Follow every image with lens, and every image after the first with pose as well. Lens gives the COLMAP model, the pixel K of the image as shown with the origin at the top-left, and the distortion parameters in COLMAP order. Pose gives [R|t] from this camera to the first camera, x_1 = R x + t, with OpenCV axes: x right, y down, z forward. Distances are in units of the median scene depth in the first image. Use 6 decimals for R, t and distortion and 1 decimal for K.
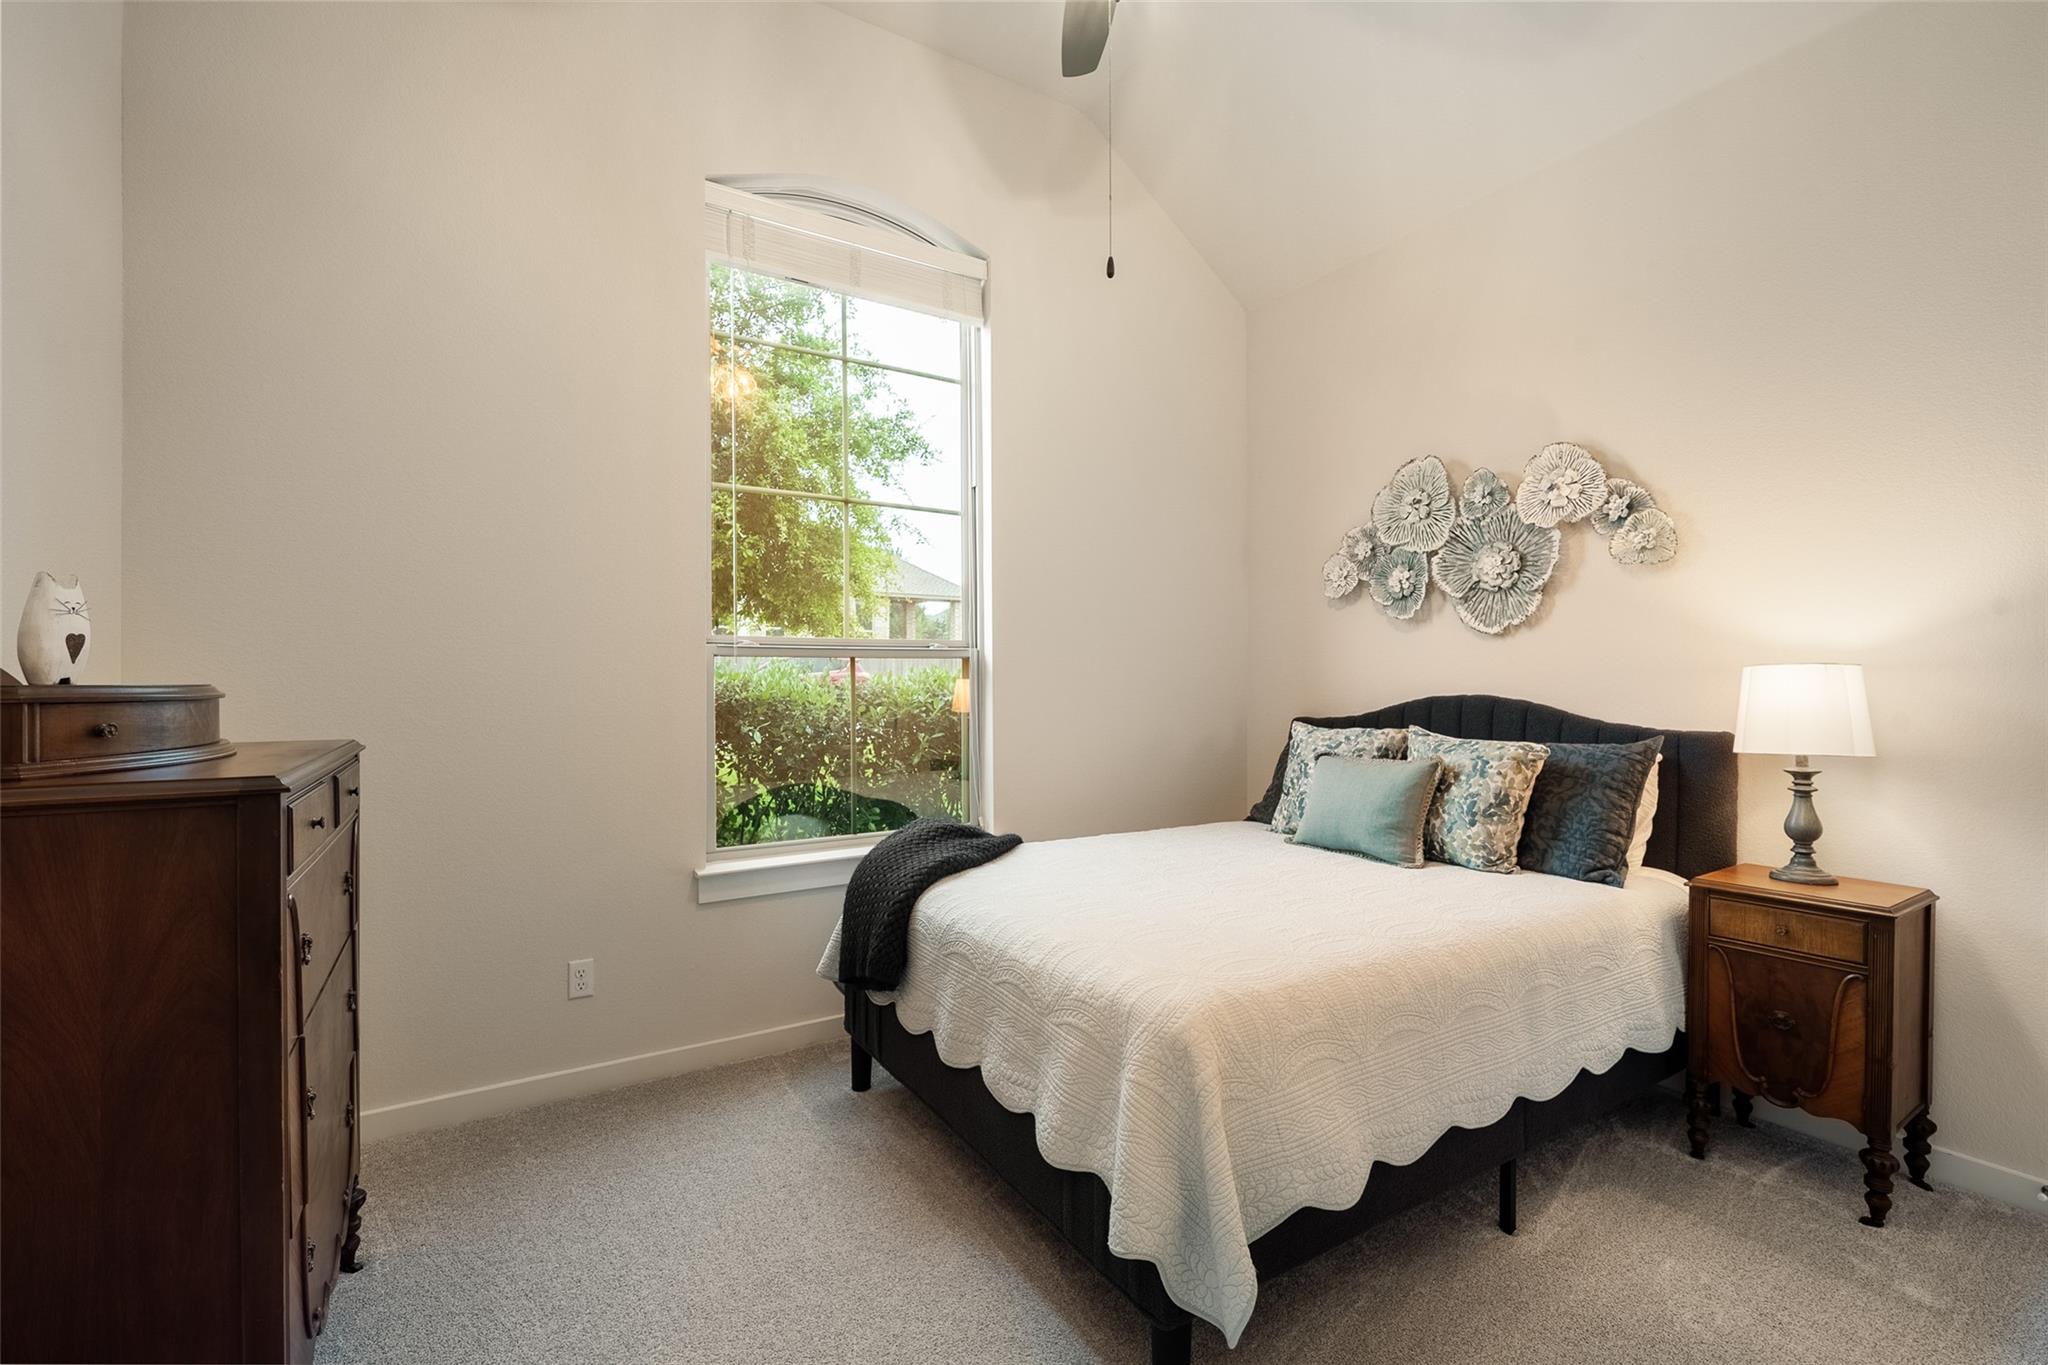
lens RADIAL K [[910.1, 0, 1023.8], [0, 910.1, 689.3], [0, 0, 1]] dist [0.002608, 0.000141]
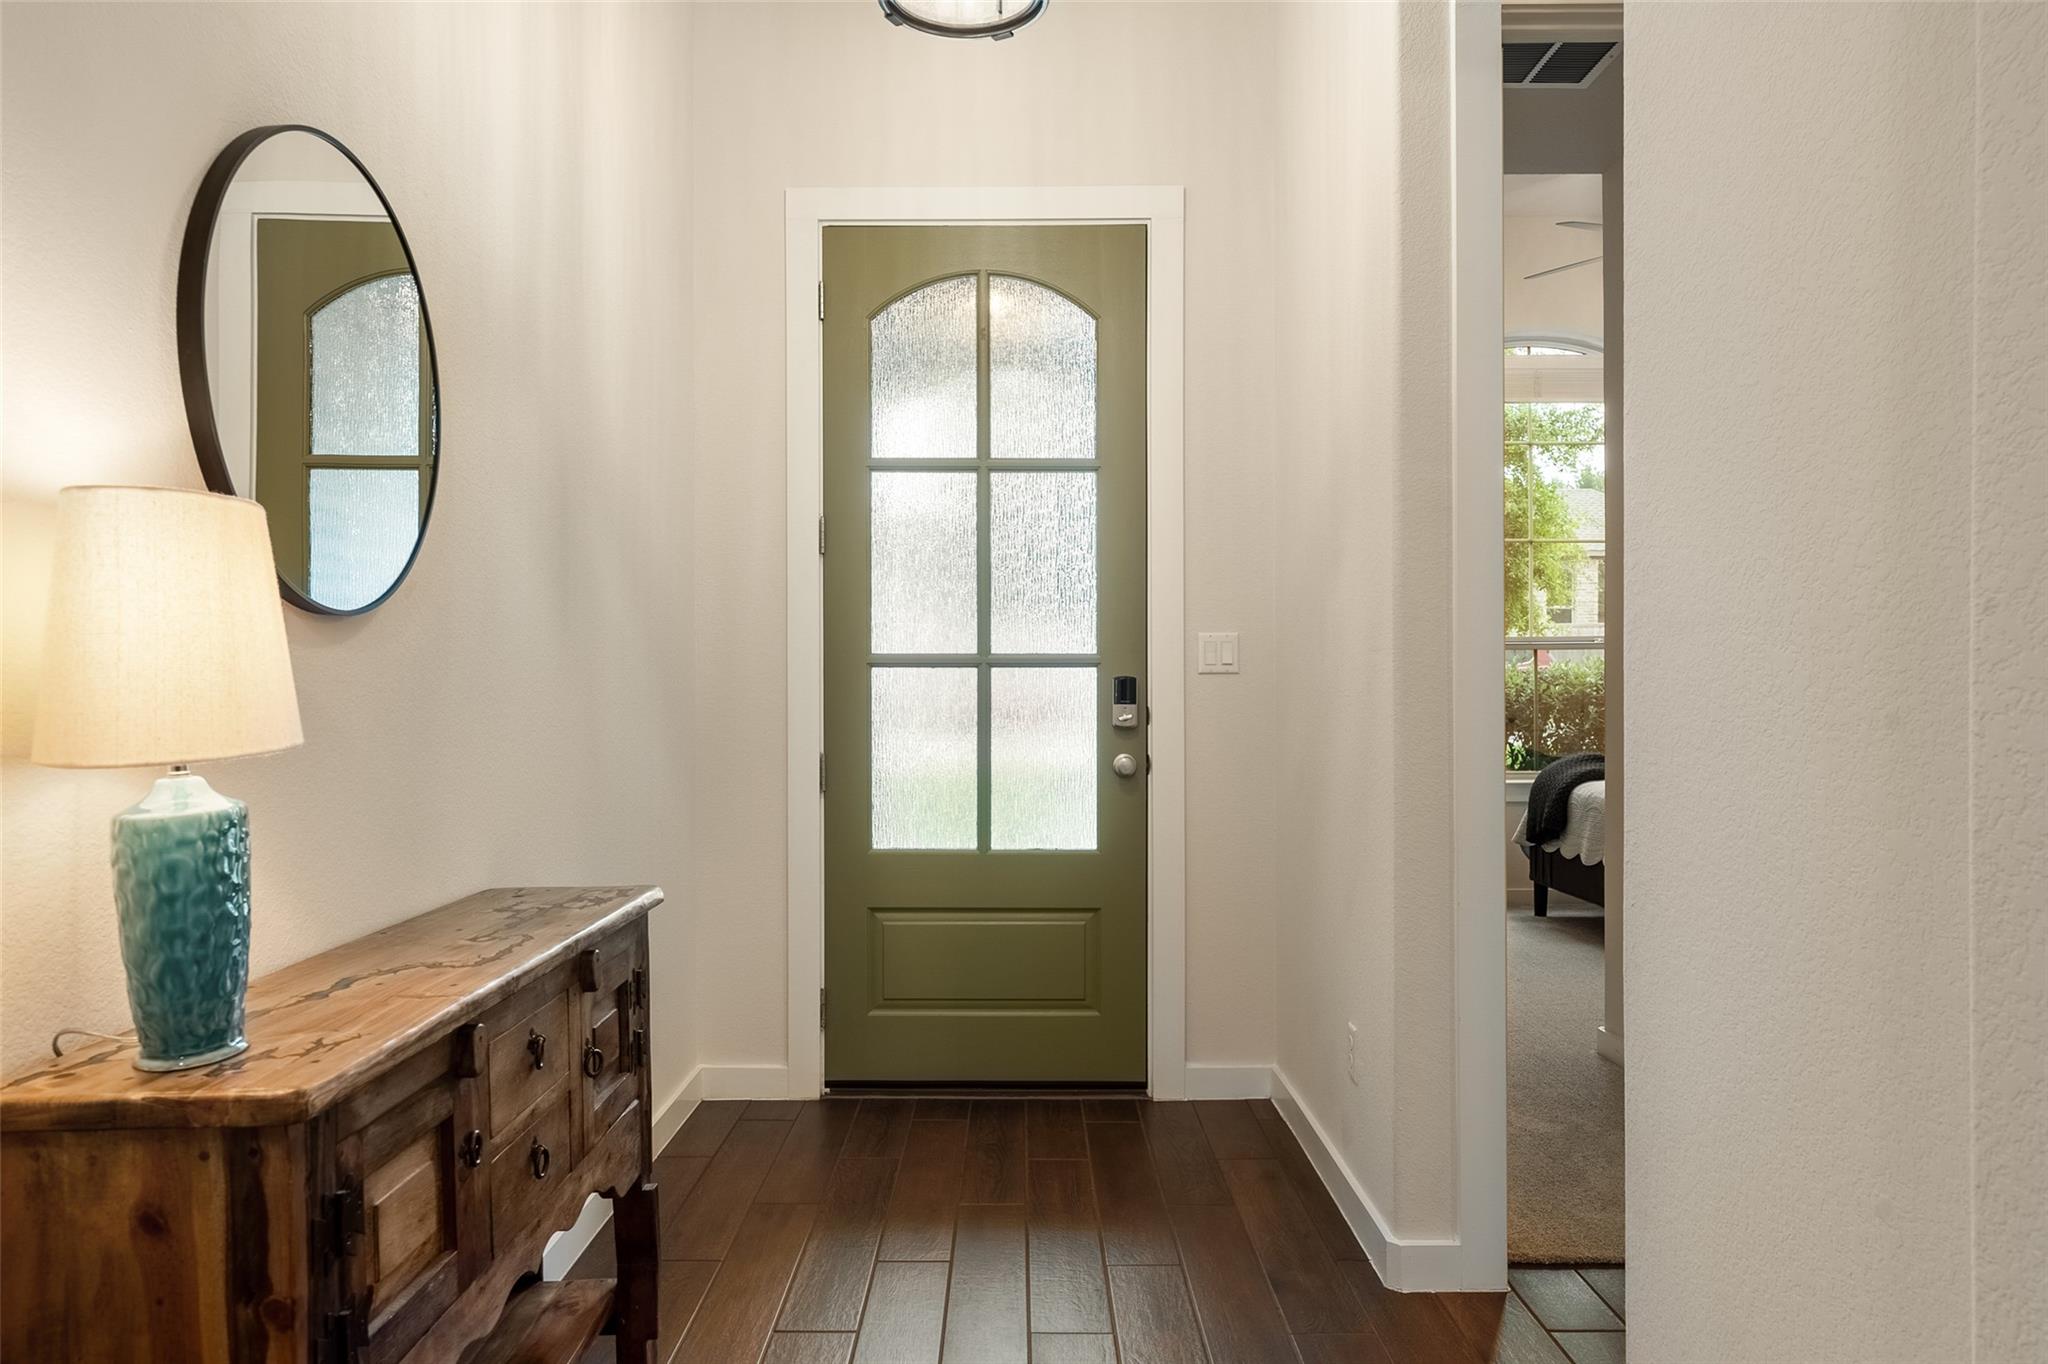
lens RADIAL K [[1402.1, 0, 1025.5], [0, 1402.1, 690.7], [0, 0, 1]] dist [0.002113, 0.002644]
pose [[0.856870, -0.004333, -0.515514, 0.225222], [0.002525, 0.999988, -0.004207, 0.031935], [0.515526, 0.002303, 0.856871, -1.118060]]
